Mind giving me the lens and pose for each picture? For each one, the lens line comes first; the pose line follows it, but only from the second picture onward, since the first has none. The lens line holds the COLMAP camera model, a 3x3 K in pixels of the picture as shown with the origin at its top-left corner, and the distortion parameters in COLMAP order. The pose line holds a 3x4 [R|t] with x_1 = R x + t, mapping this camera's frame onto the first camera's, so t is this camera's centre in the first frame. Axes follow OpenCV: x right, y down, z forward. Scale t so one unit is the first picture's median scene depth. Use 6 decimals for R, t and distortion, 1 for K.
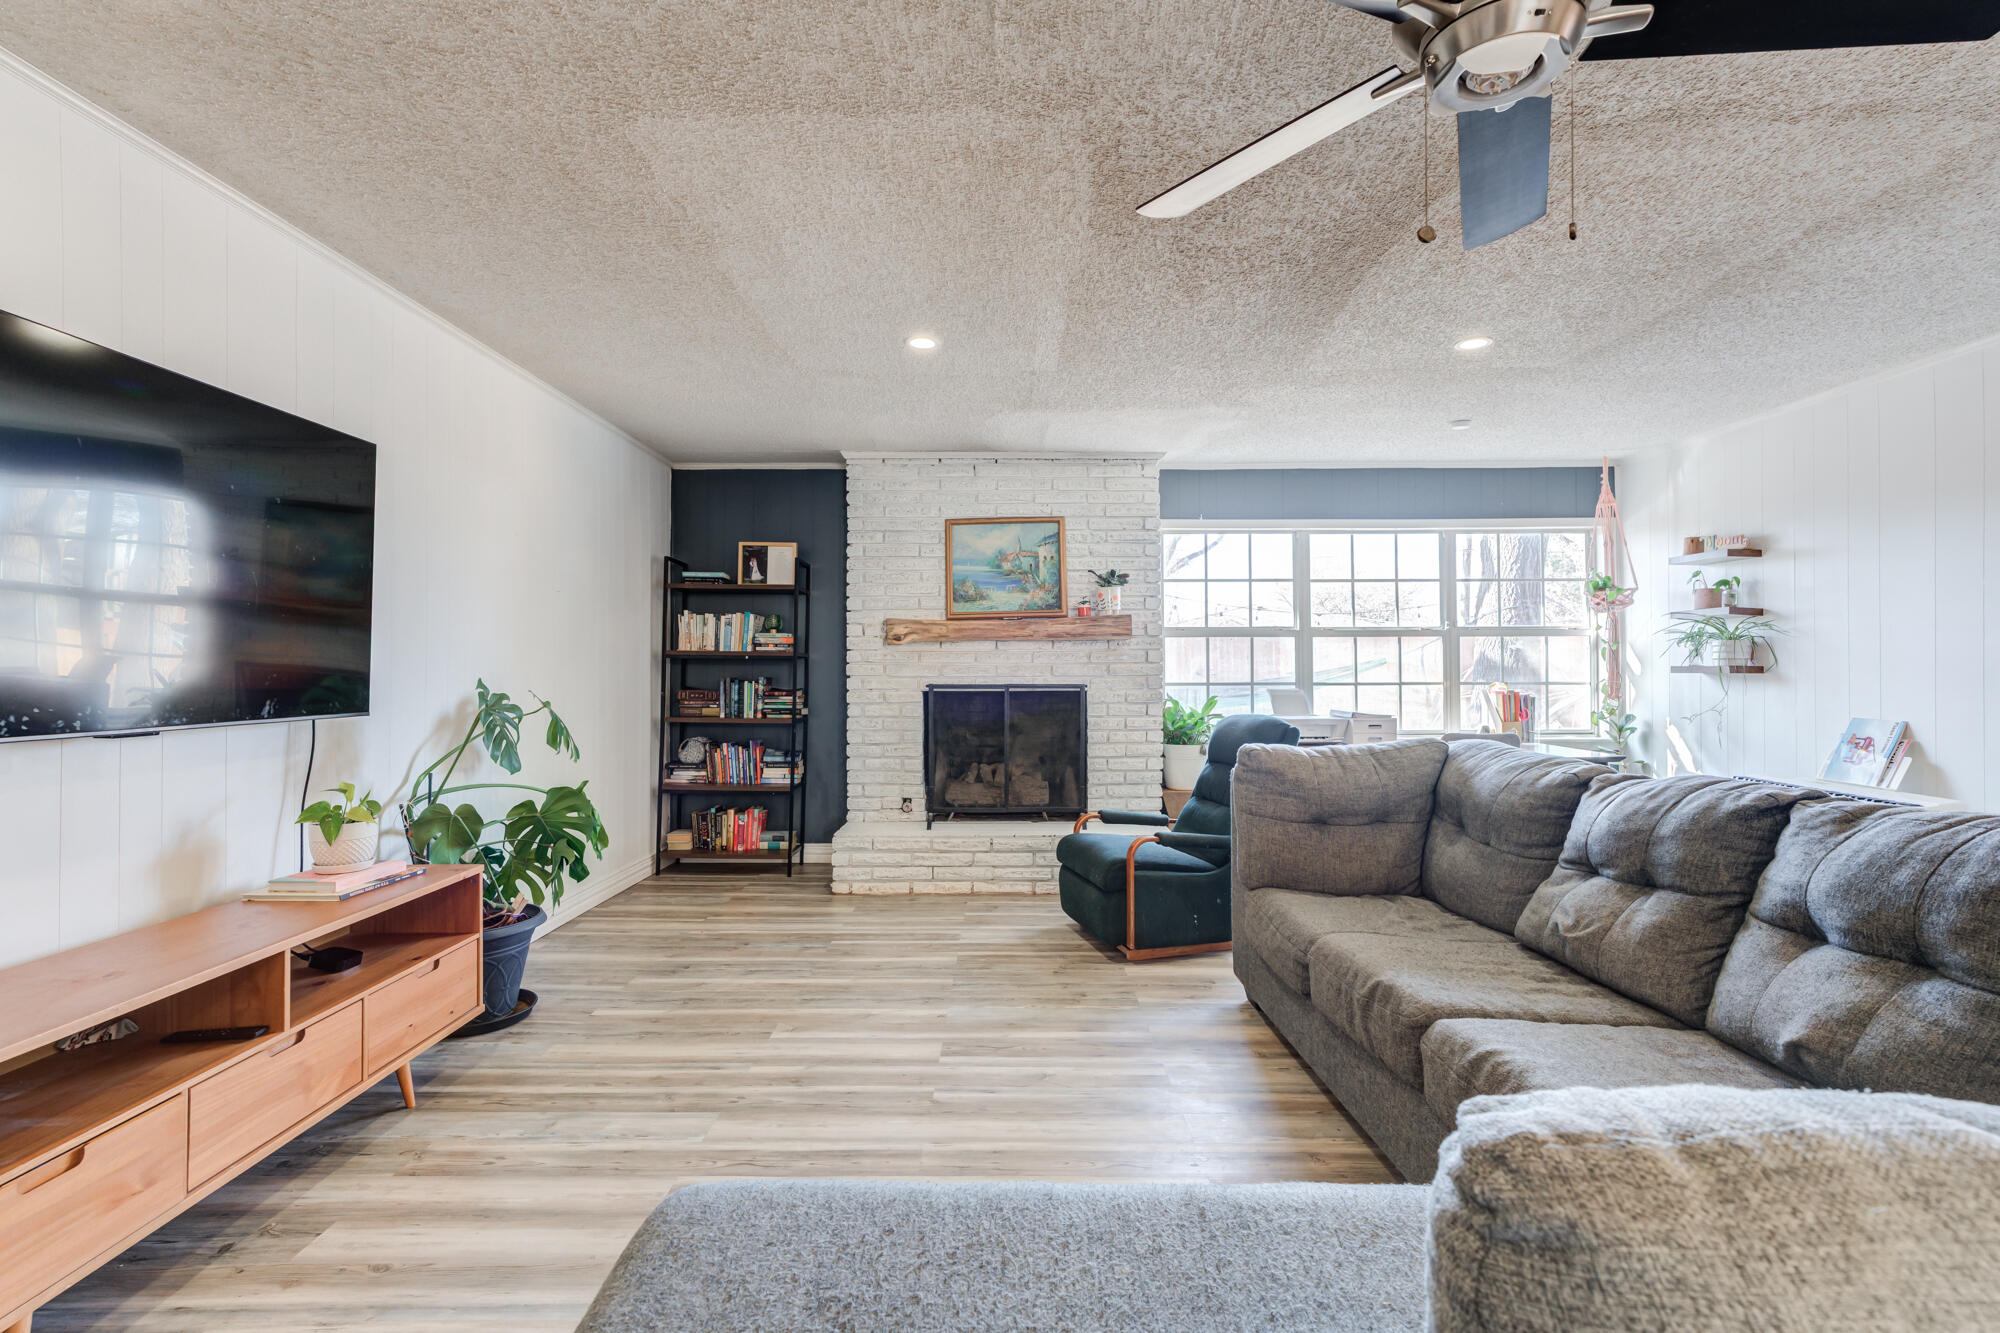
lens RADIAL K [[912.1, 0, 978.5], [0, 912.1, 656.3], [0, 0, 1]] dist [-0.017011, 0.013374]
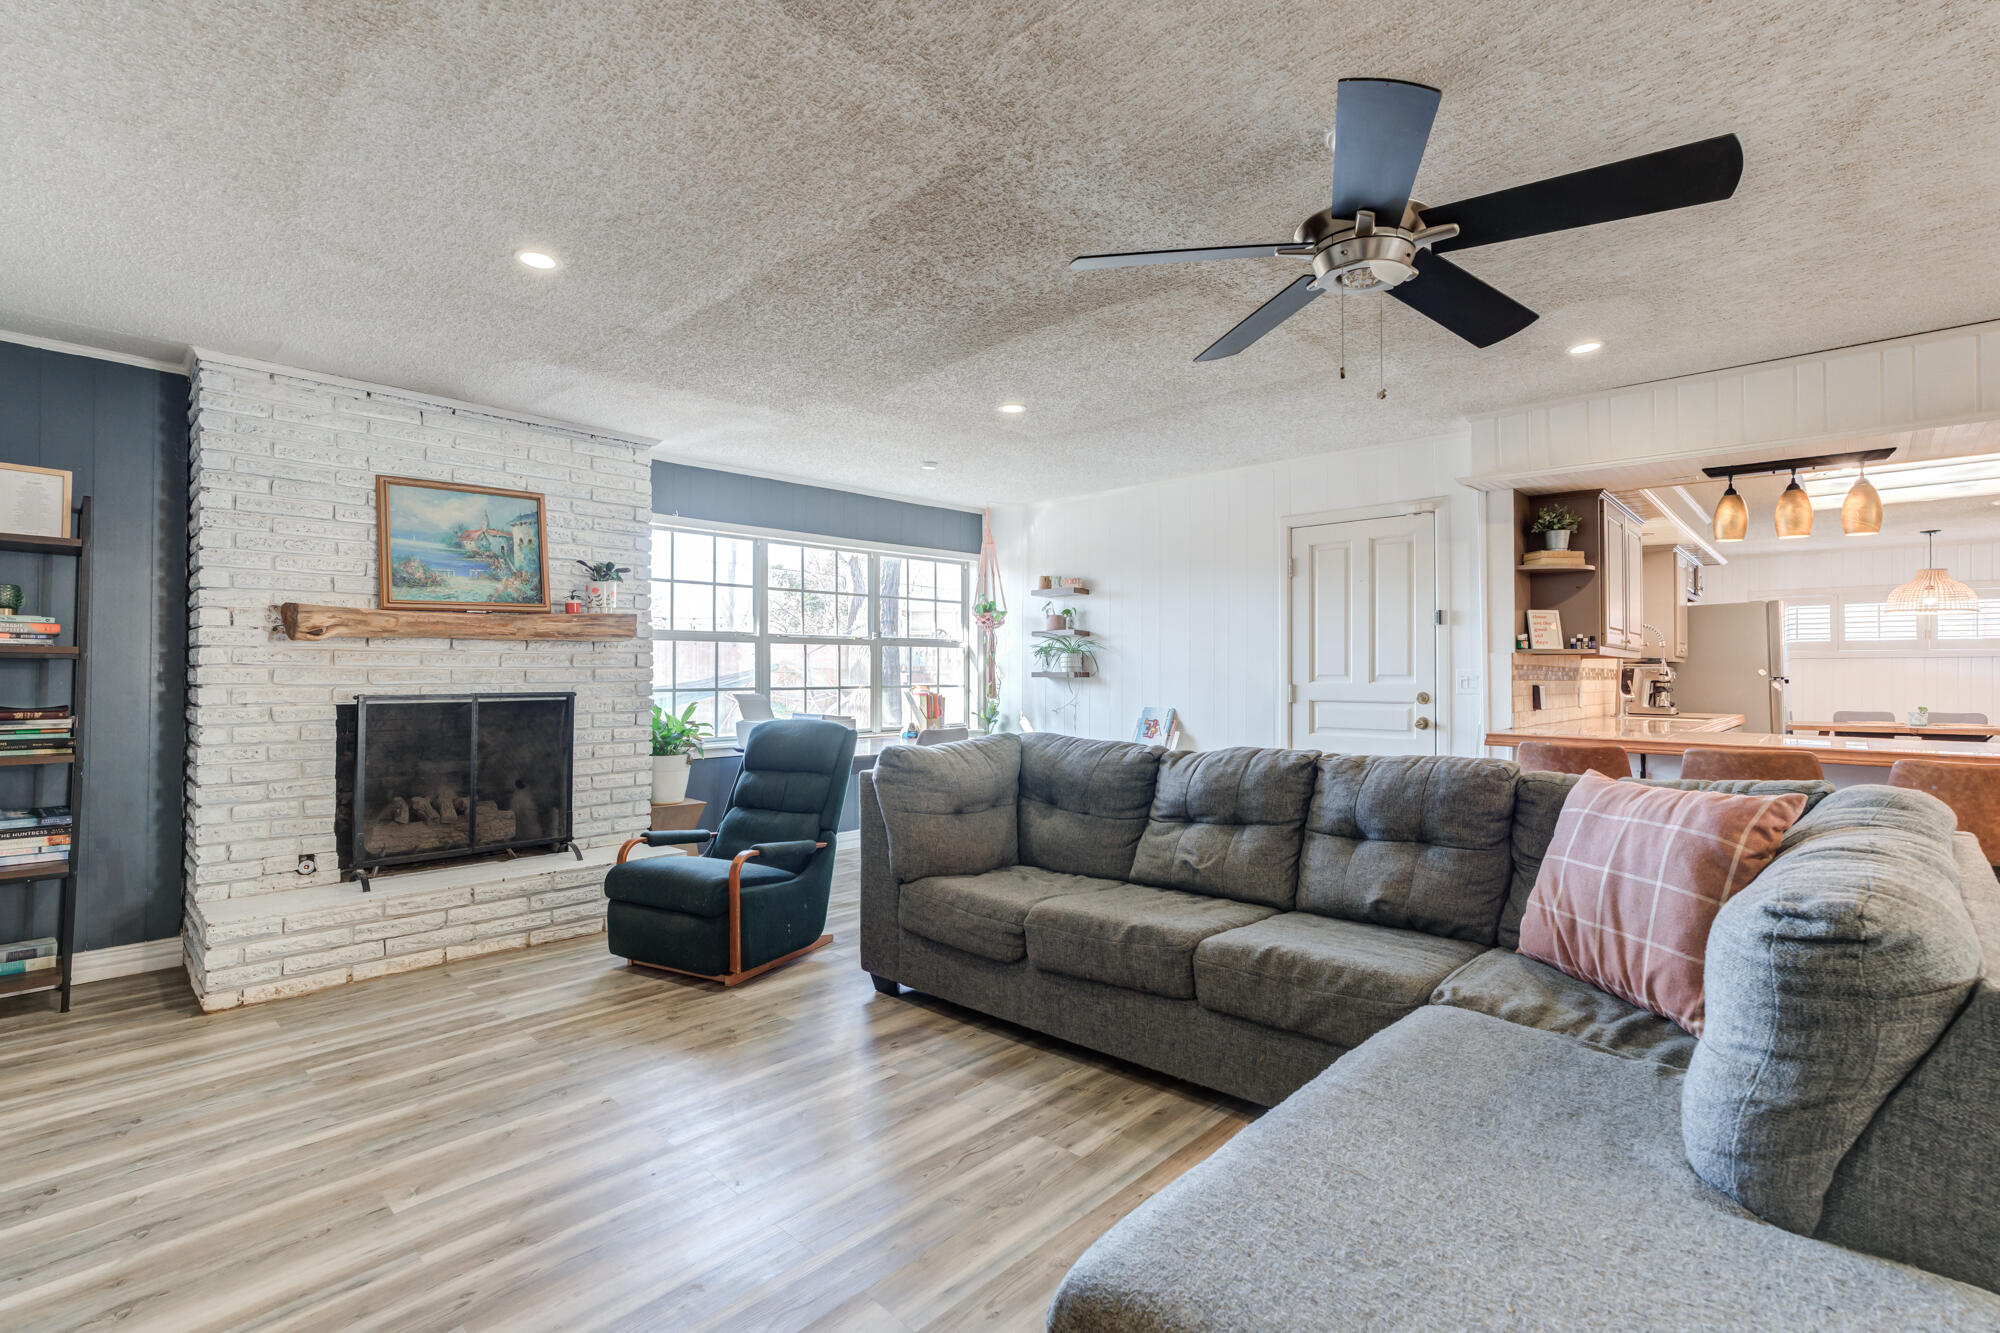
lens RADIAL K [[916.7, 0, 1022.8], [0, 916.7, 662.1], [0, 0, 1]] dist [-0.019943, 0.018028]
pose [[0.675715, 0.009732, 0.737099, -0.233168], [-0.011250, 0.999933, -0.002889, -0.000048], [-0.737077, -0.006340, 0.675779, 0.103439]]
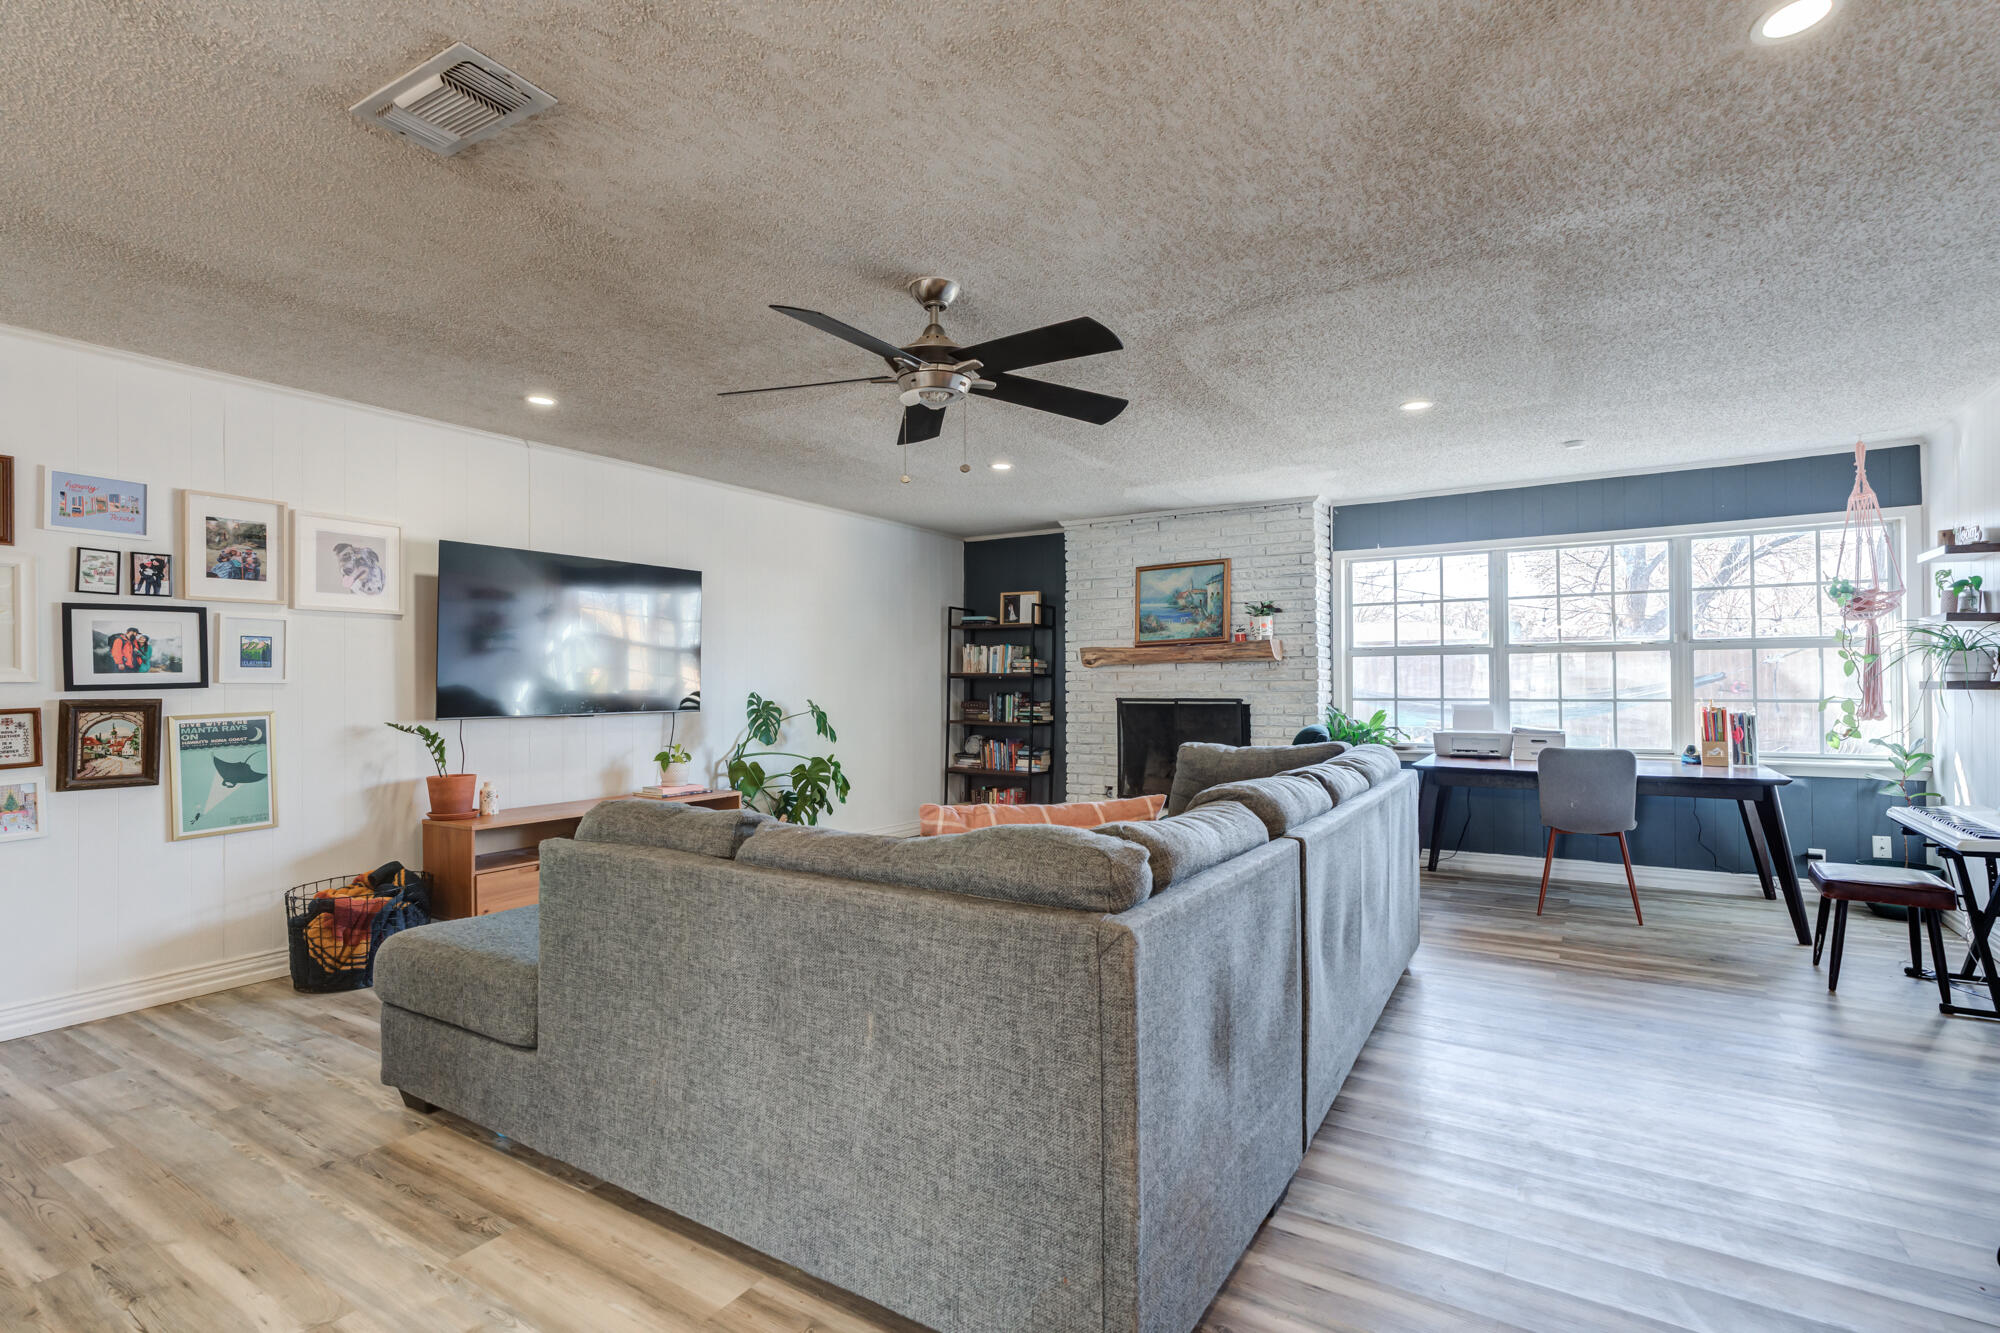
lens RADIAL K [[905.8, 0, 1008.3], [0, 905.8, 678.7], [0, 0, 1]] dist [-0.001389, 0.006481]
pose [[0.862590, -0.005178, -0.505877, 0.453654], [0.009354, 0.999940, 0.005713, -0.005038], [0.505817, -0.009660, 0.862587, -0.174683]]
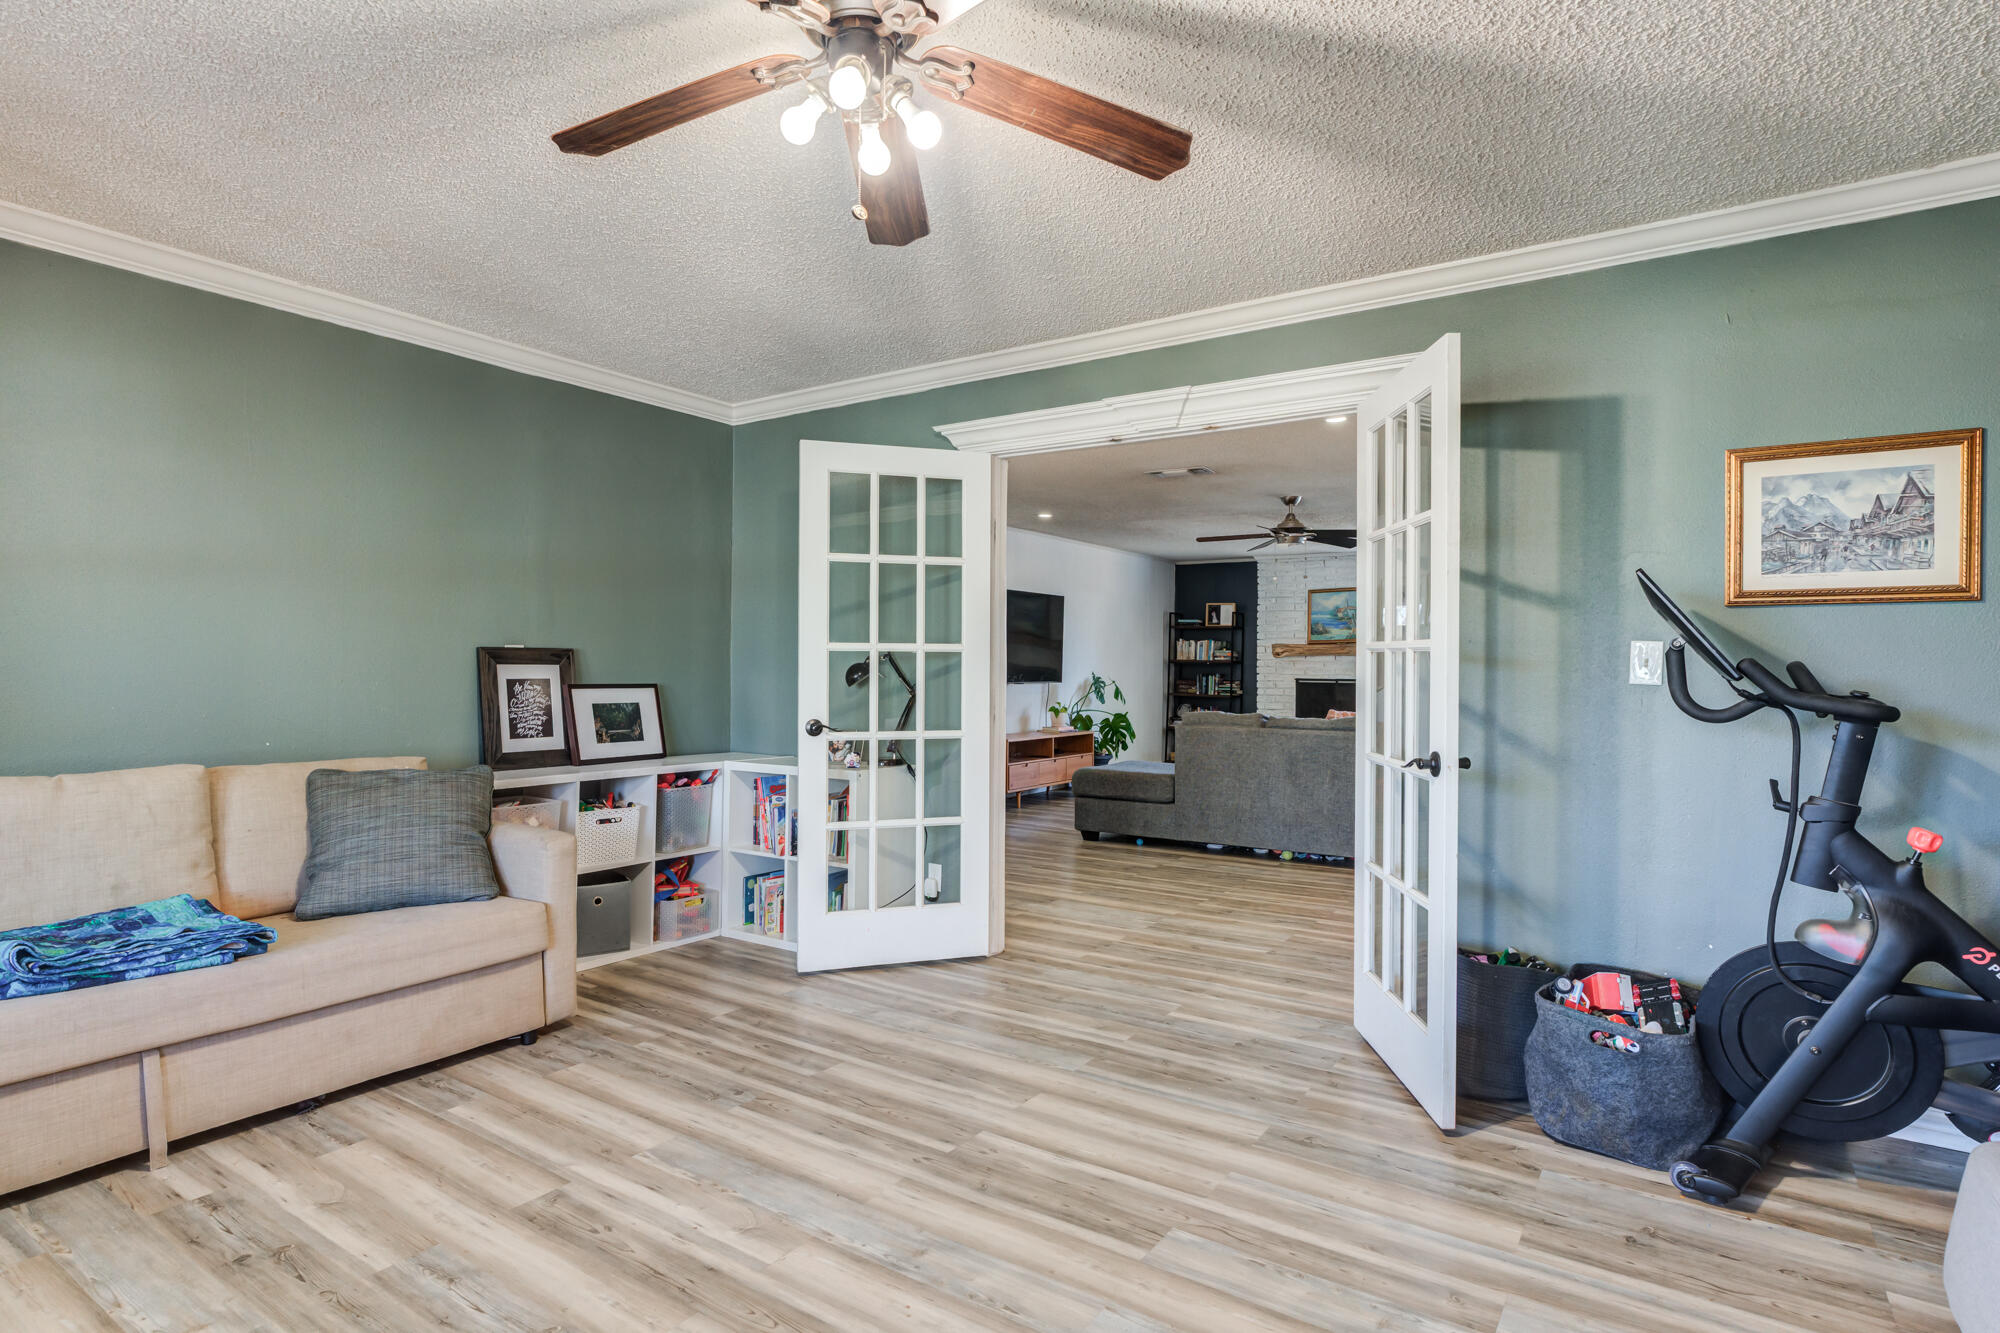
lens RADIAL K [[1003.0, 0, 1000.0], [0, 1003.0, 666.5], [0, 0, 1]] dist [-0.167553, 0.020741]
pose [[0.840521, 0.006765, -0.541737, 0.539937], [-0.000942, 0.999939, 0.011024, -0.015590], [0.541778, -0.008755, 0.840476, -1.065185]]
